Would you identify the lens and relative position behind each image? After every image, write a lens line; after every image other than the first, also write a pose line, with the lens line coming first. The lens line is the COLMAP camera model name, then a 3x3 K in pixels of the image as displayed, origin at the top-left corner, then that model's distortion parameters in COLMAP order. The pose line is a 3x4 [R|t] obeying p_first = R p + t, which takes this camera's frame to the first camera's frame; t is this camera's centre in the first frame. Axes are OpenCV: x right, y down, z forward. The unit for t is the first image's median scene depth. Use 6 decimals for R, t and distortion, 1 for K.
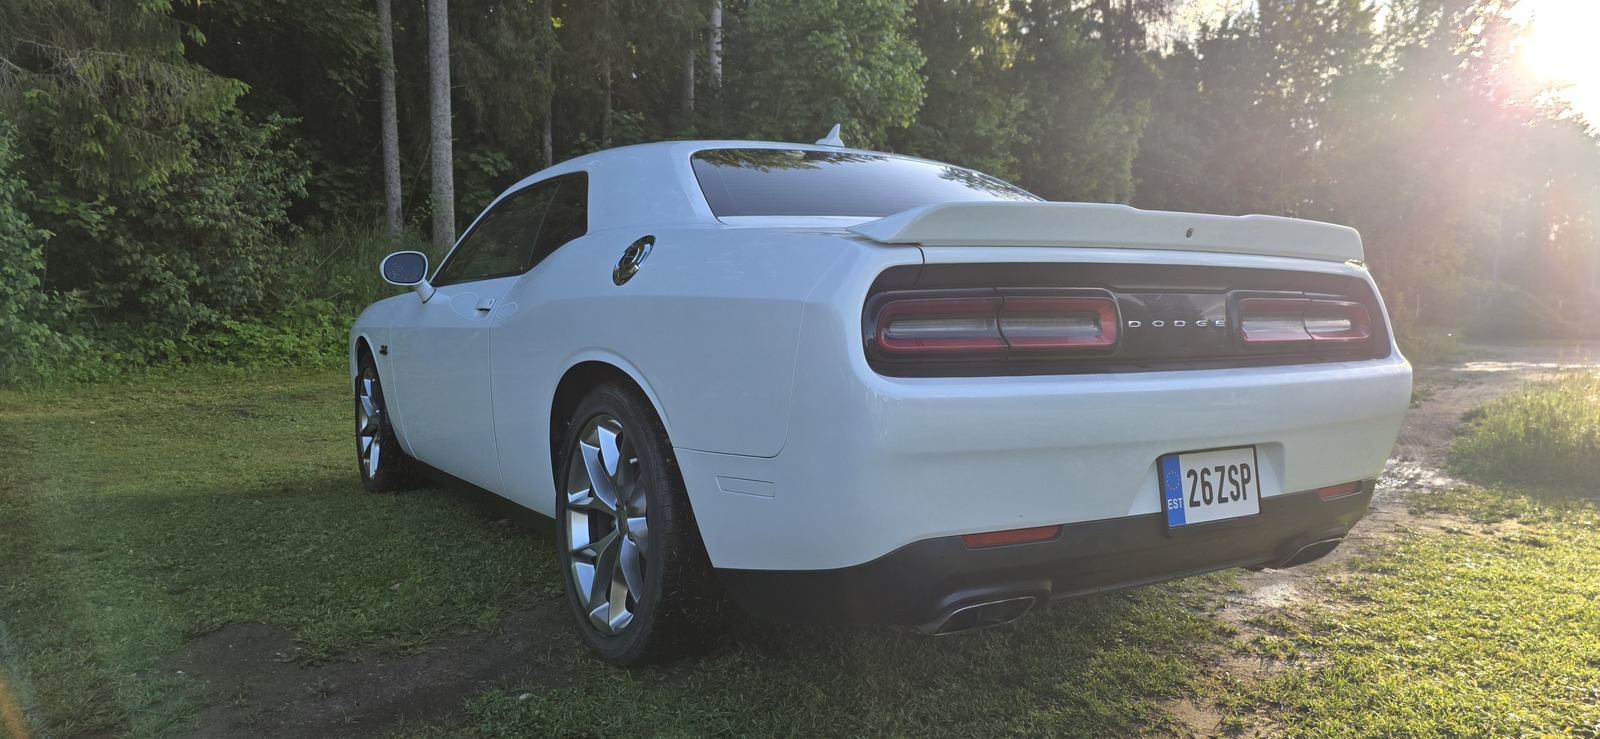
lens RADIAL K [[1081.1, 0, 800.0], [0, 1081.1, 369.5], [0, 0, 1]] dist [0.082656, -0.078596]
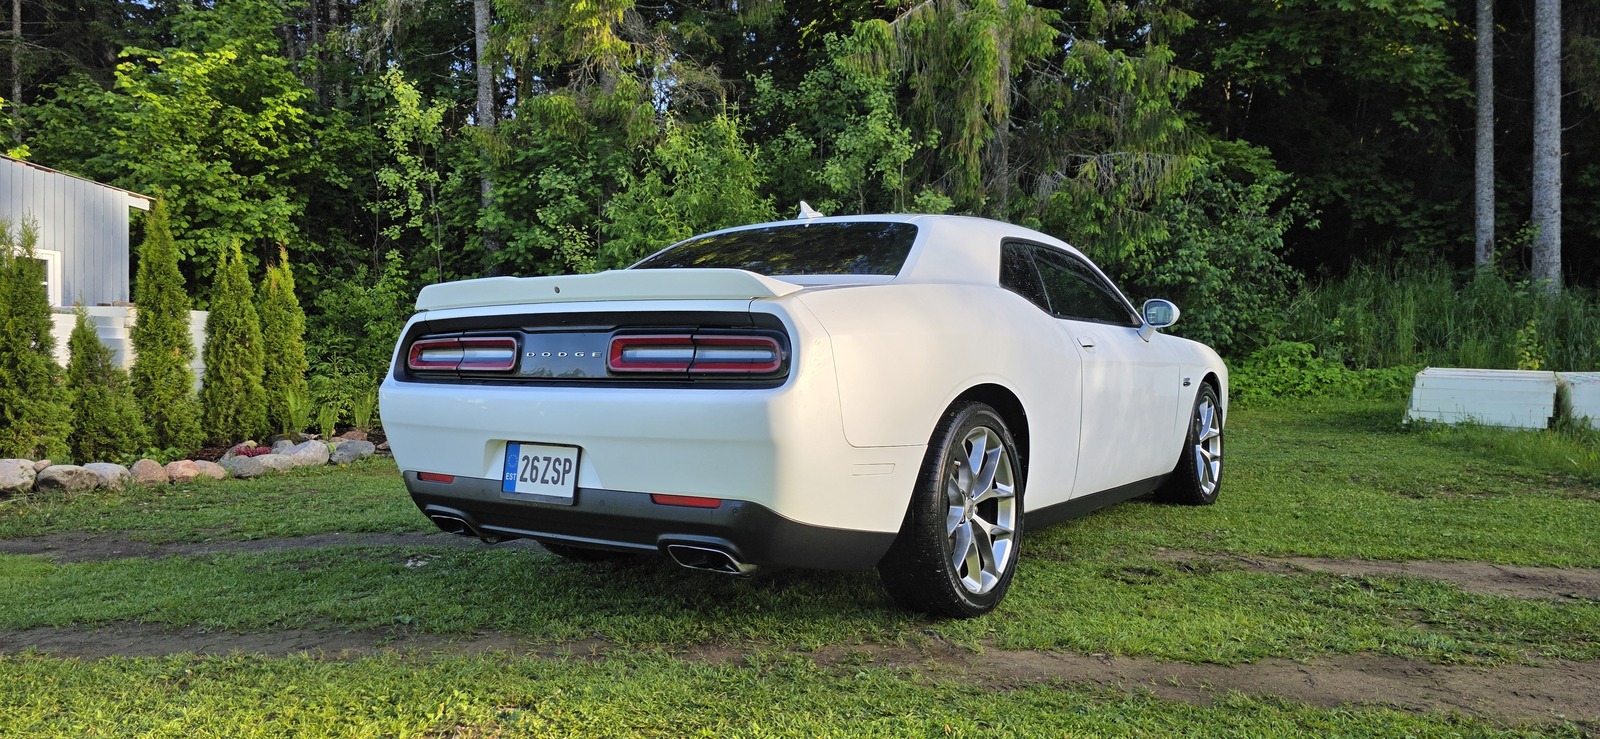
lens RADIAL K [[1081.1, 0, 800.0], [0, 1081.1, 369.5], [0, 0, 1]] dist [0.082656, -0.078596]
pose [[0.394648, 0.011220, -0.918764, 0.344223], [-0.048108, 0.998806, -0.008467, -0.005079], [0.917572, 0.047541, 0.394717, 0.144510]]
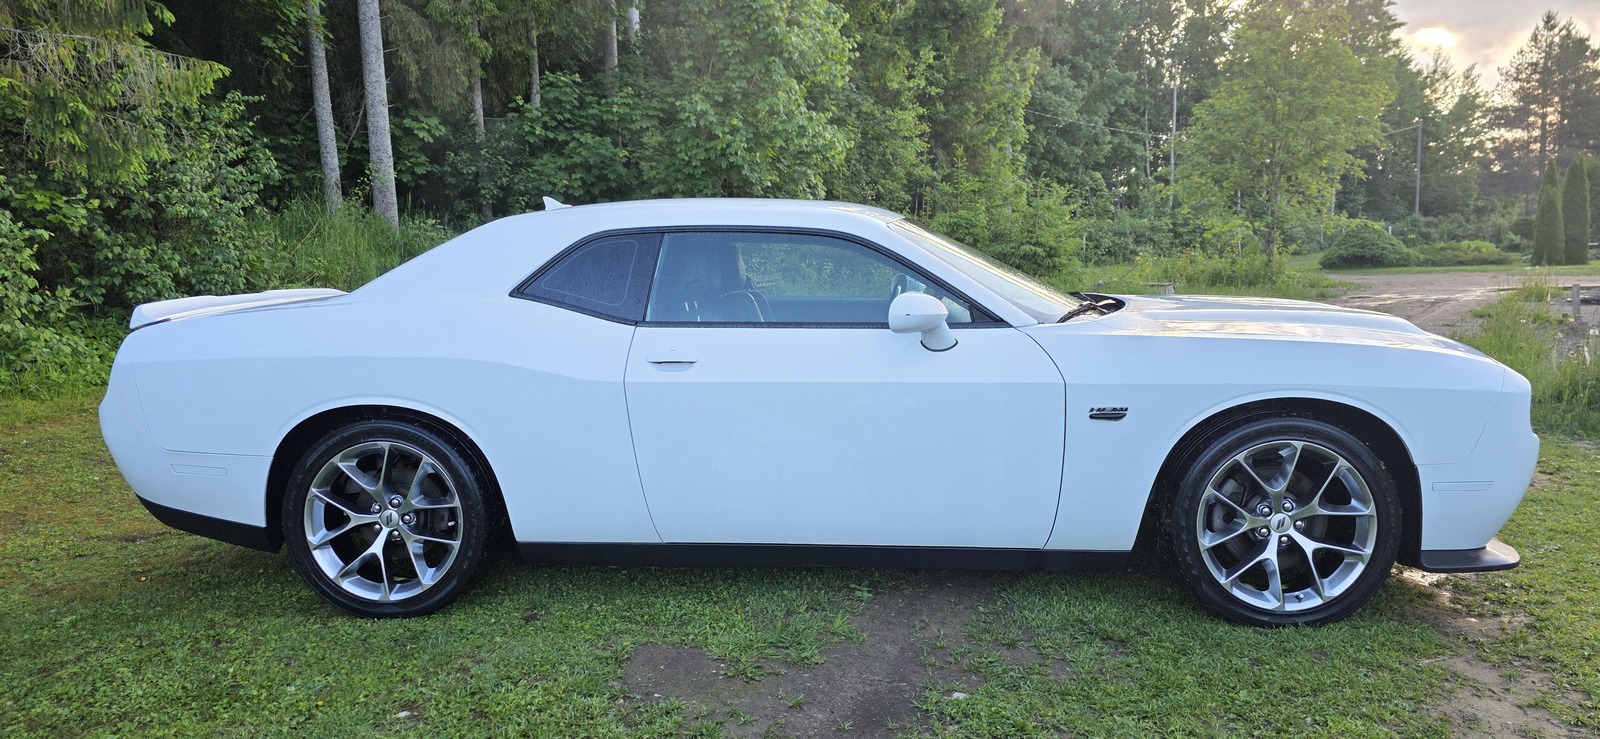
lens RADIAL K [[1081.1, 0, 800.0], [0, 1081.1, 369.5], [0, 0, 1]] dist [0.082656, -0.078596]
pose [[0.991736, -0.041329, 0.121455, -0.113712], [0.034458, 0.997714, 0.058138, -0.028751], [-0.123580, -0.053472, 0.990893, -0.029698]]
